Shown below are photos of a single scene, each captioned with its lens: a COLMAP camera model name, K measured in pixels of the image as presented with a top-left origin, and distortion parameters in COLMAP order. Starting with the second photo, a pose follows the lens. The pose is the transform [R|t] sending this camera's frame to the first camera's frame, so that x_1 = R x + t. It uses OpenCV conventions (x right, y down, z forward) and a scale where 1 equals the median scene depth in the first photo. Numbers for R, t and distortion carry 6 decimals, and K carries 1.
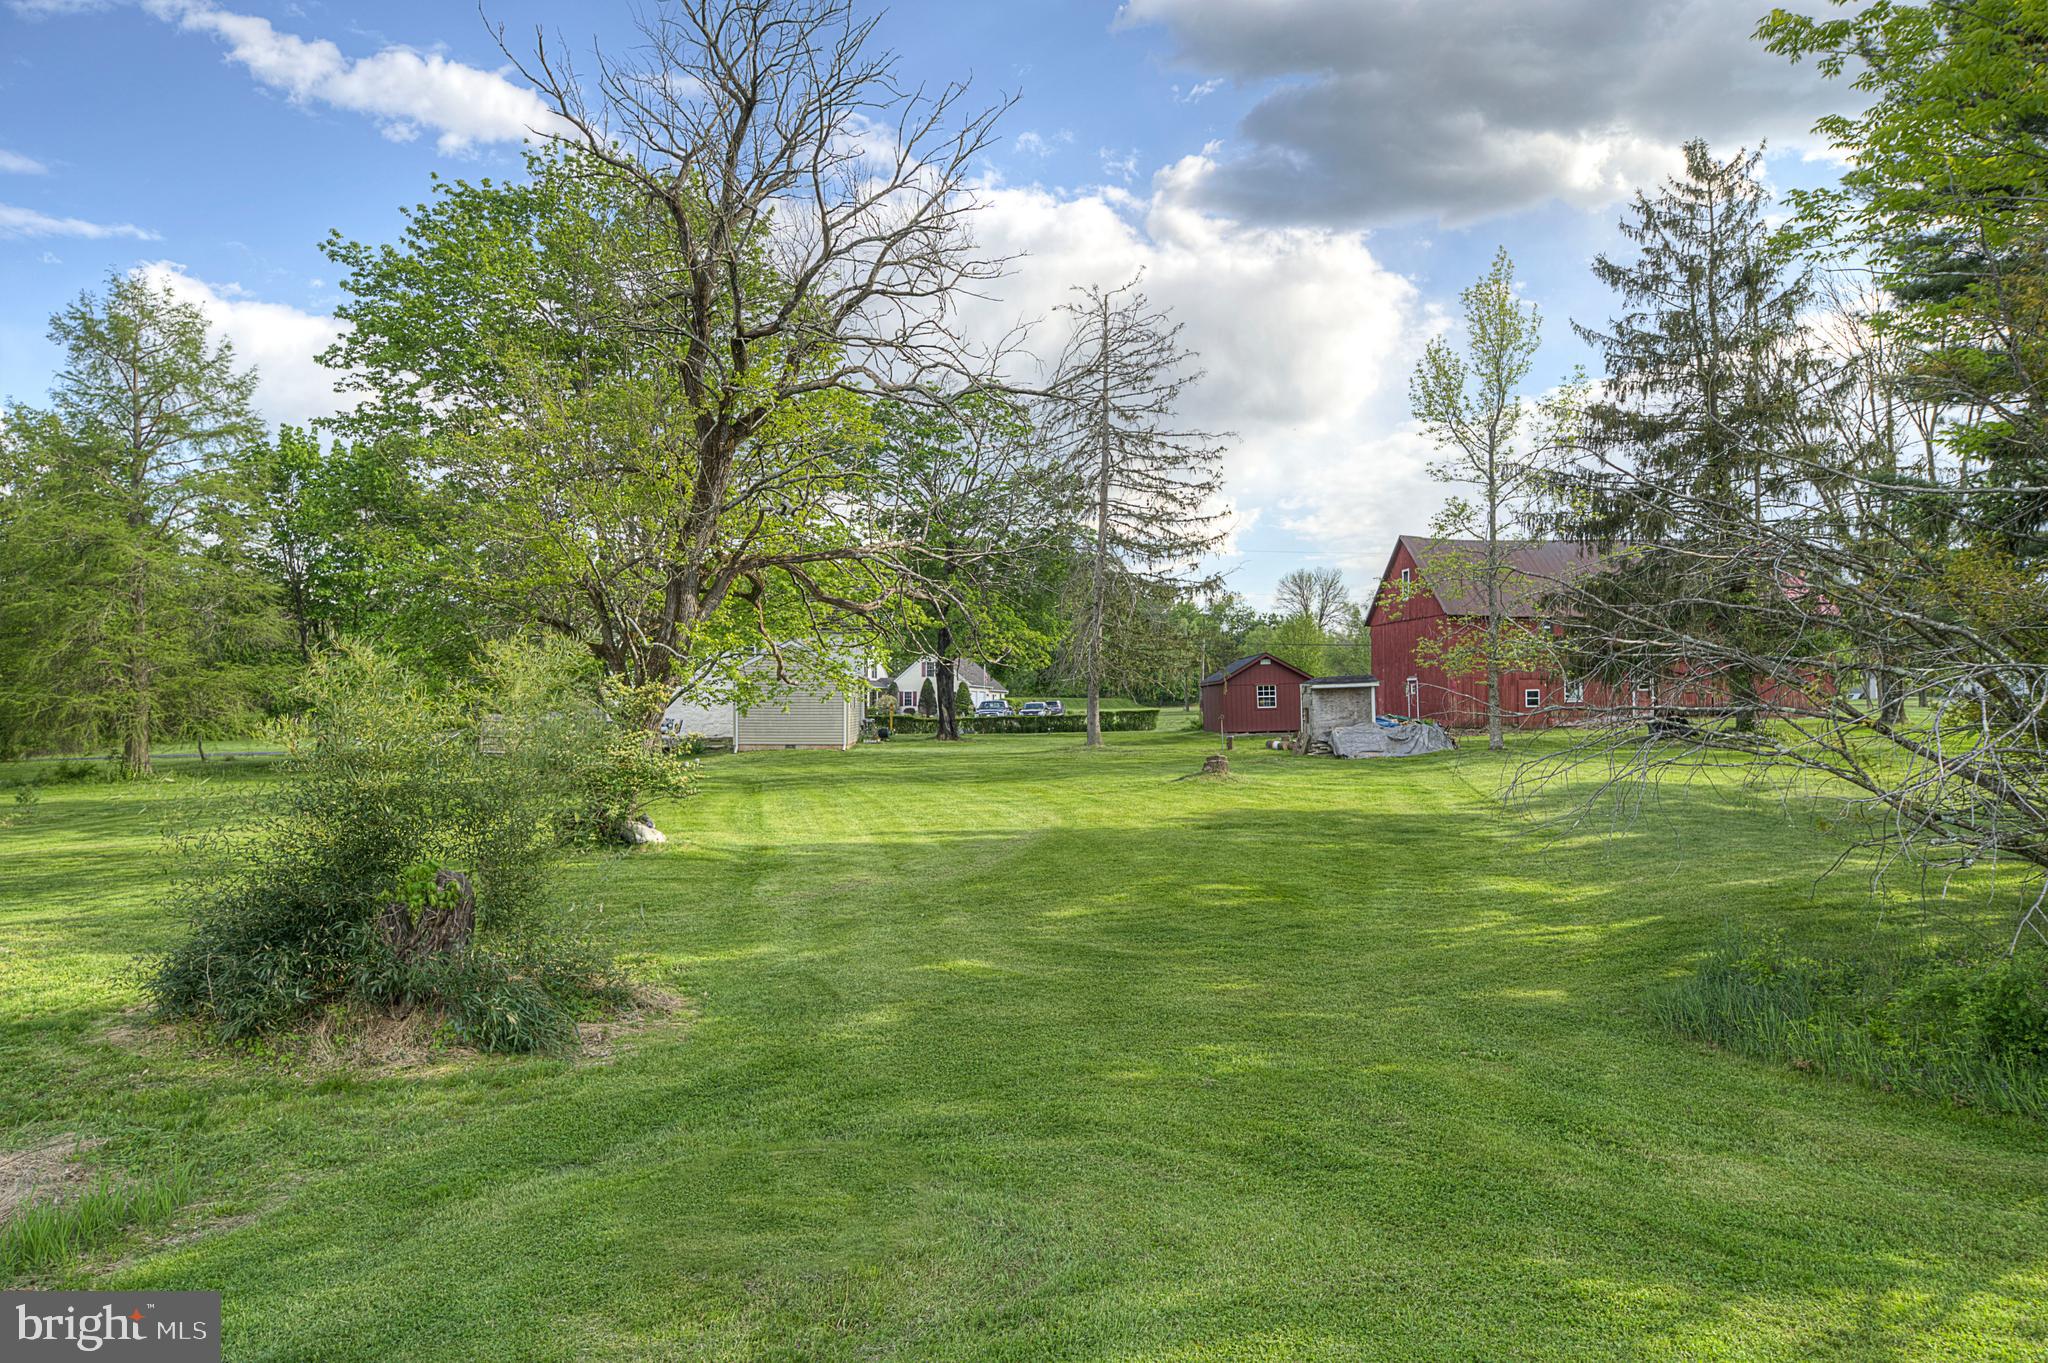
lens RADIAL K [[1432.3, 0, 975.8], [0, 1432.3, 683.8], [0, 0, 1]] dist [-0.001179, -0.005602]
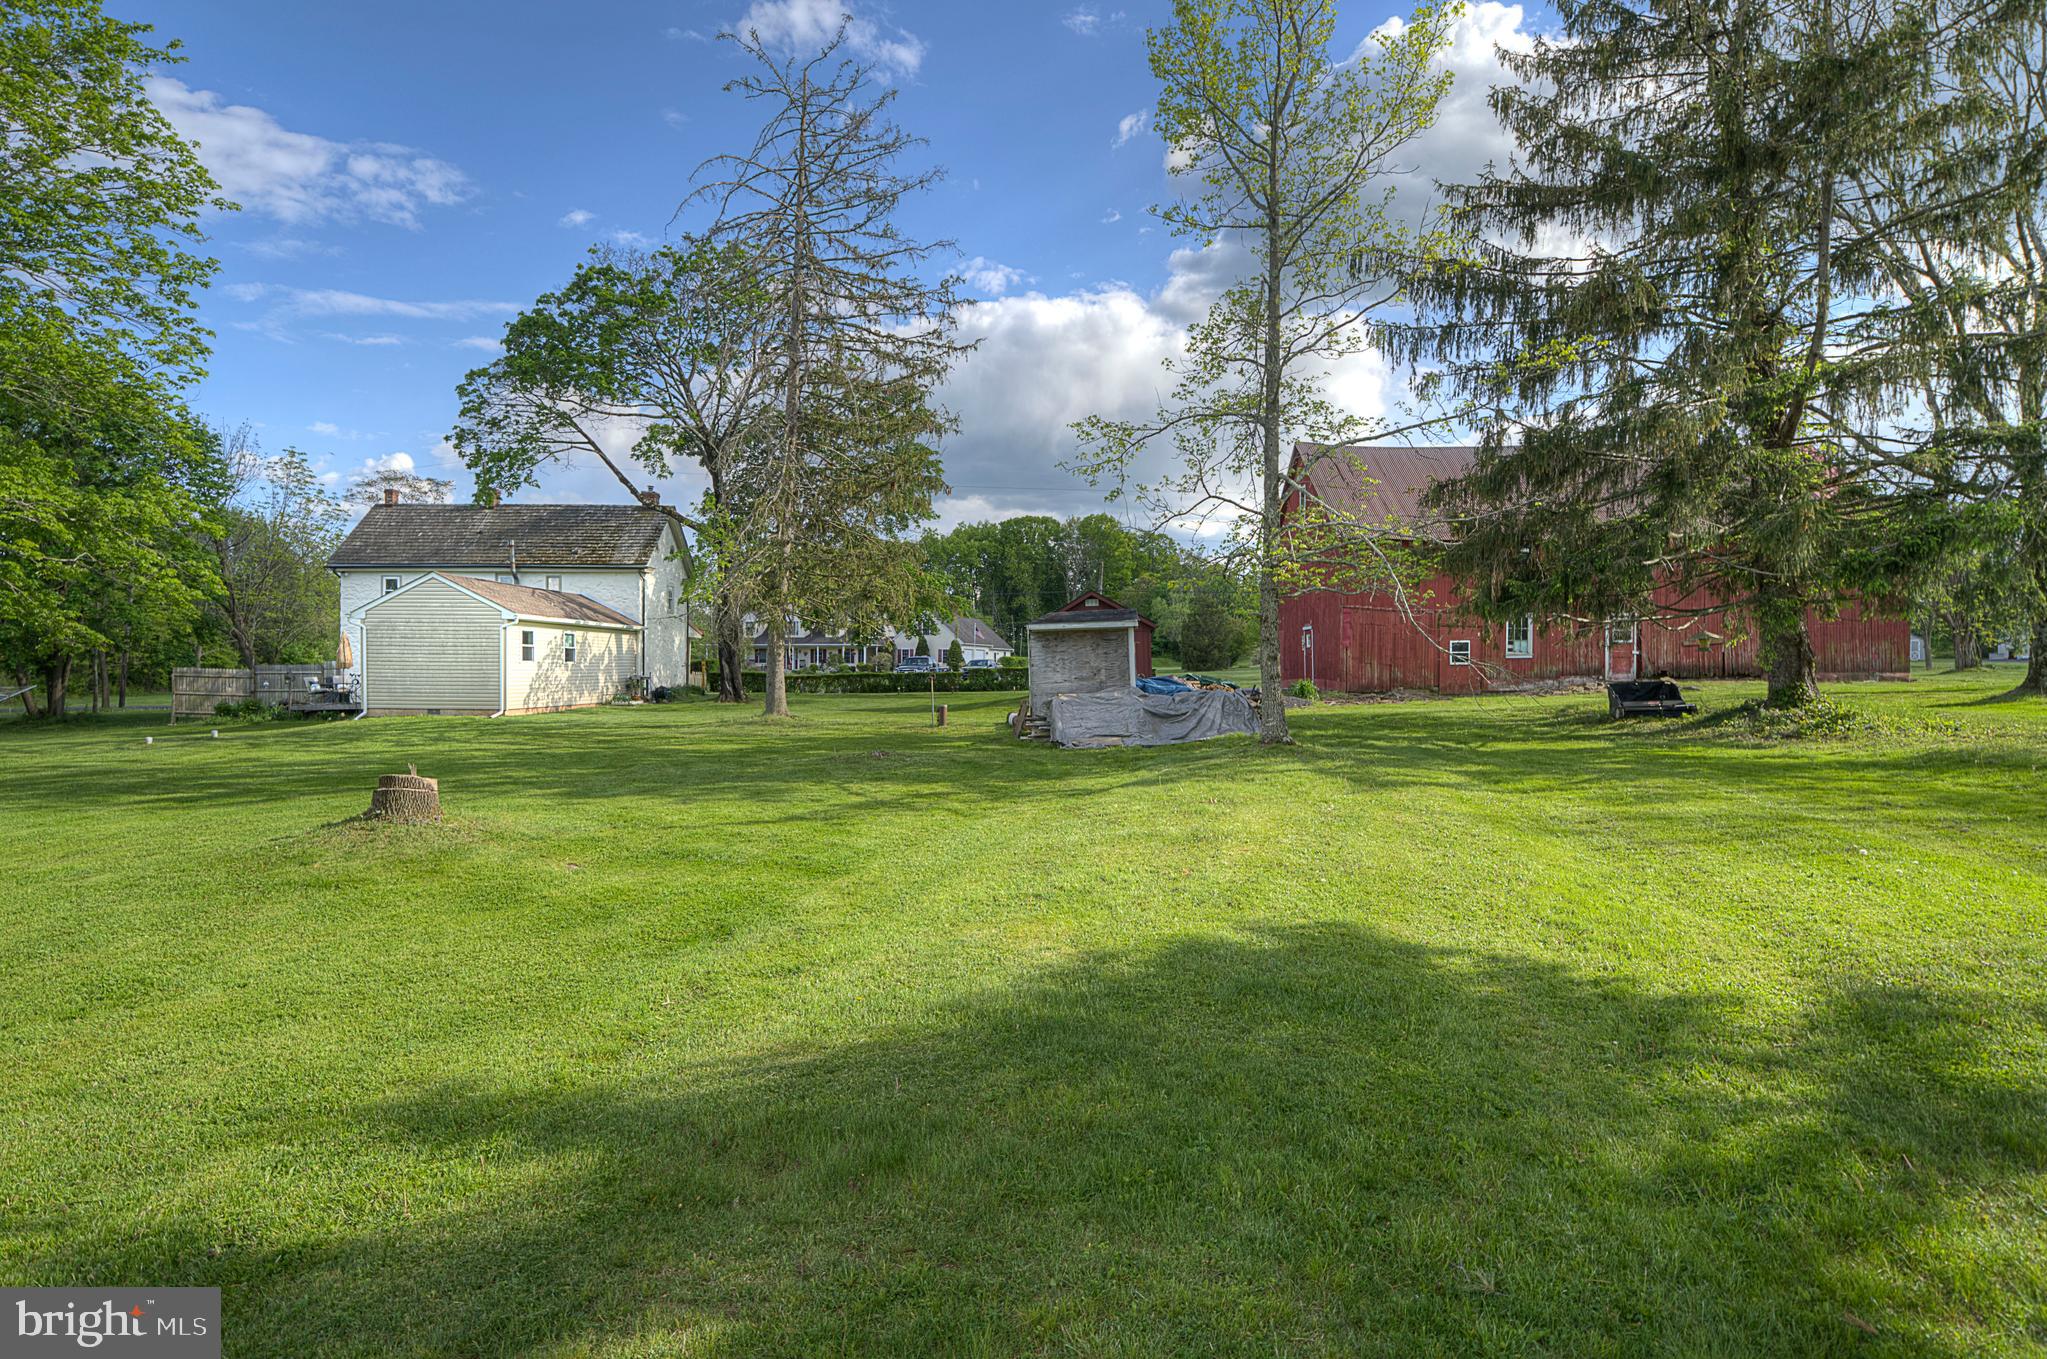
lens RADIAL K [[1106.2, 0, 1011.9], [0, 1106.2, 676.2], [0, 0, 1]] dist [0.009986, -0.005408]
pose [[0.994947, 0.004446, -0.100306, 0.269379], [-0.001921, 0.999679, 0.025254, 0.010472], [0.100386, -0.024934, 0.994636, 0.517571]]
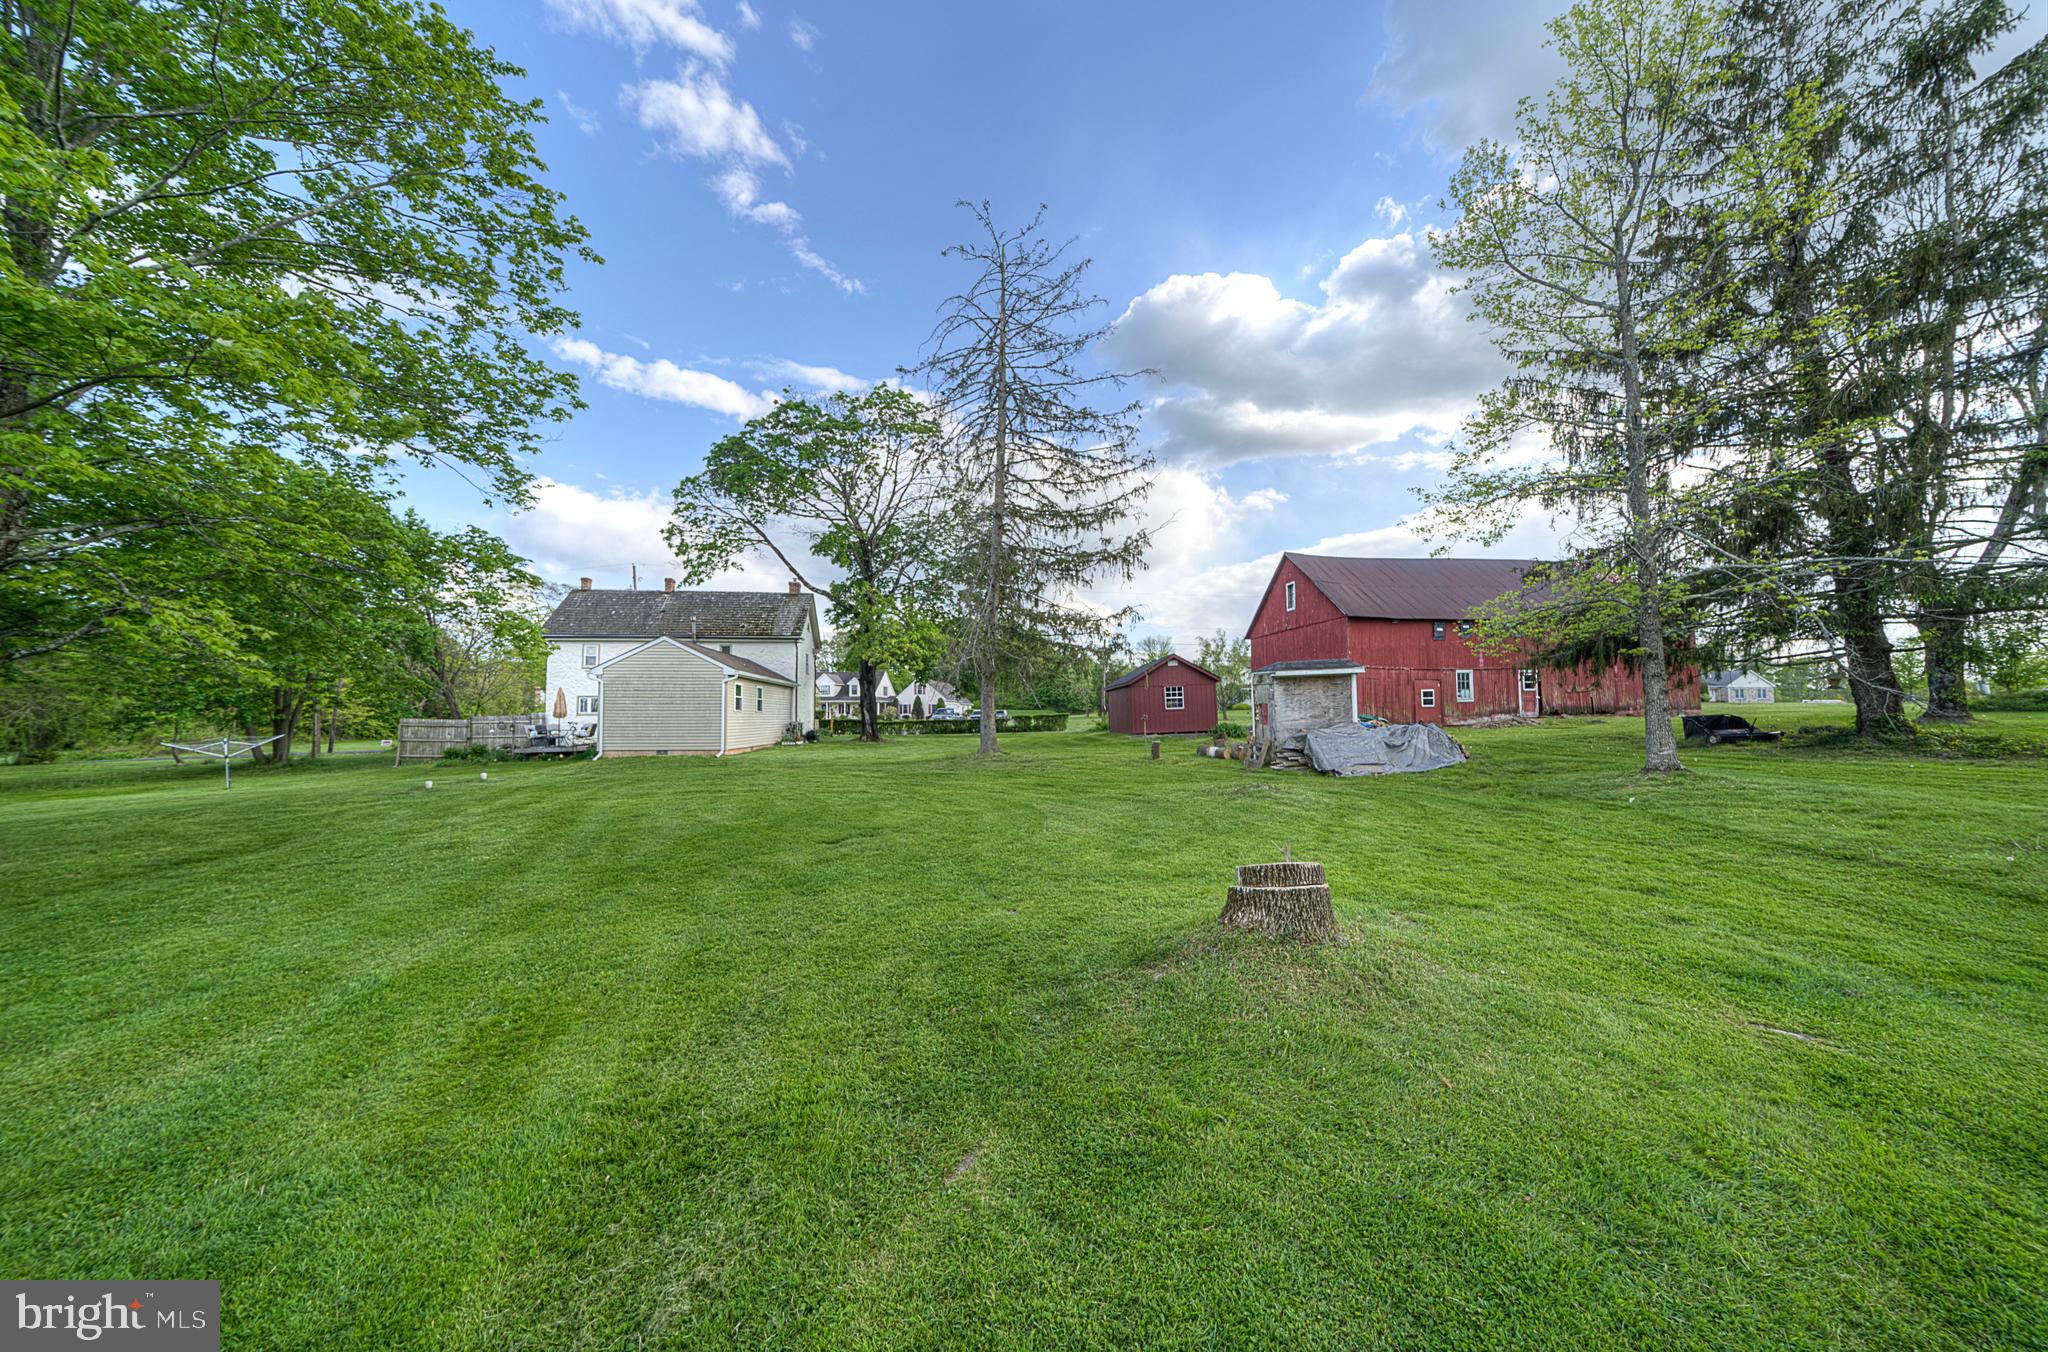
lens RADIAL K [[687.9, 0, 1013.5], [0, 687.9, 687.9], [0, 0, 1]] dist [-0.006268, 0.000179]
pose [[0.999046, -0.003914, 0.043492, 0.085229], [0.005006, 0.999674, -0.025023, 0.016690], [-0.043380, 0.025217, 0.998740, 0.641672]]
